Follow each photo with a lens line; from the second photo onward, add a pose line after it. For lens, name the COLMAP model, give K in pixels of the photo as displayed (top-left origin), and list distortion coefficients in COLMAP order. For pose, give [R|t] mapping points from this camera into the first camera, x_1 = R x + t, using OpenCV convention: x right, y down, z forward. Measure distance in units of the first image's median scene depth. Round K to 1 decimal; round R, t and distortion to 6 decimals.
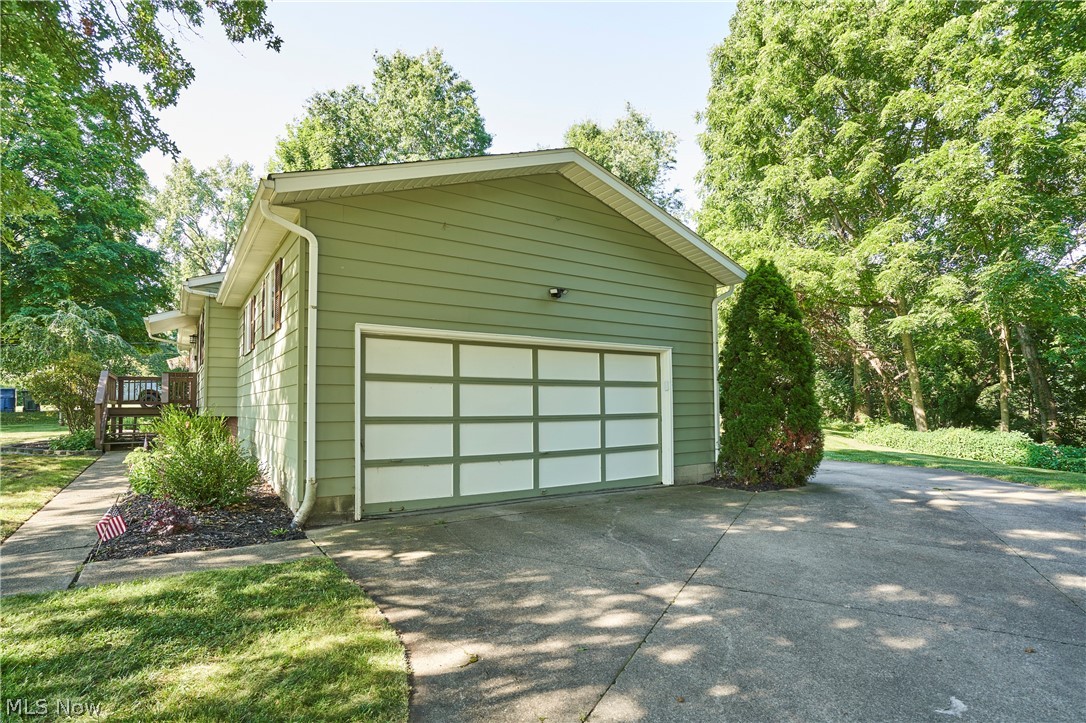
lens RADIAL K [[598.5, 0, 544.6], [0, 598.5, 375.8], [0, 0, 1]] dist [-0.005466, -0.000716]
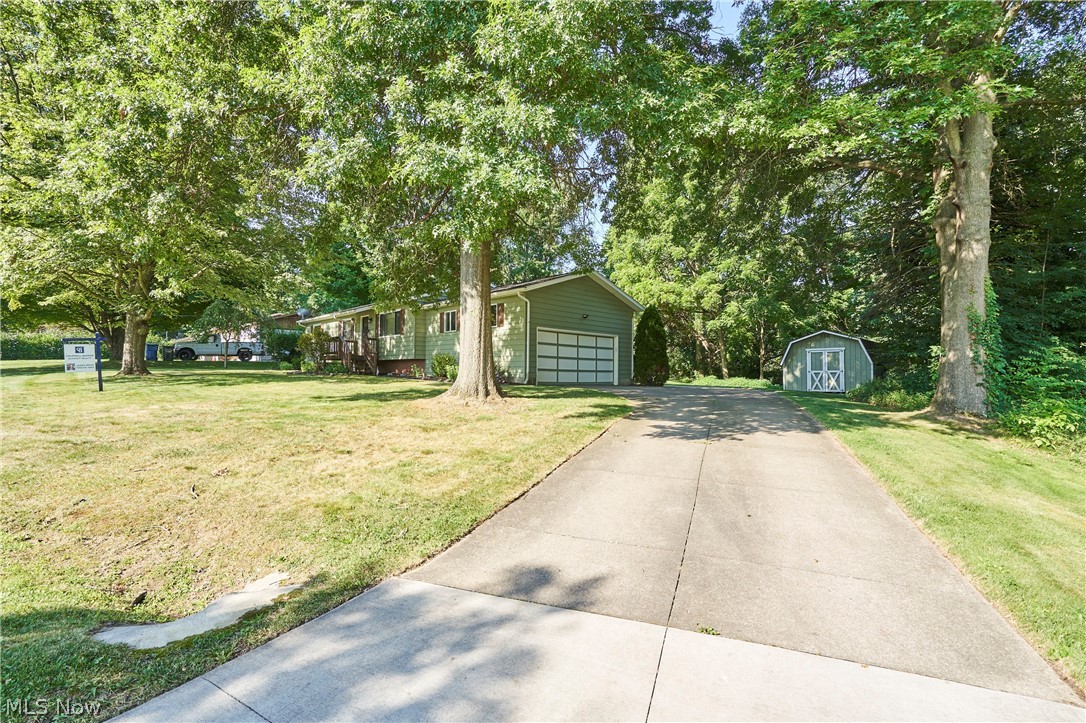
lens RADIAL K [[501.2, 0, 543.6], [0, 501.2, 365.7], [0, 0, 1]] dist [-0.000449, 0.000241]
pose [[0.986480, 0.018340, 0.162852, -0.454274], [-0.023874, 0.999200, 0.032090, 0.024017], [-0.162133, -0.035544, 0.986128, -1.108682]]
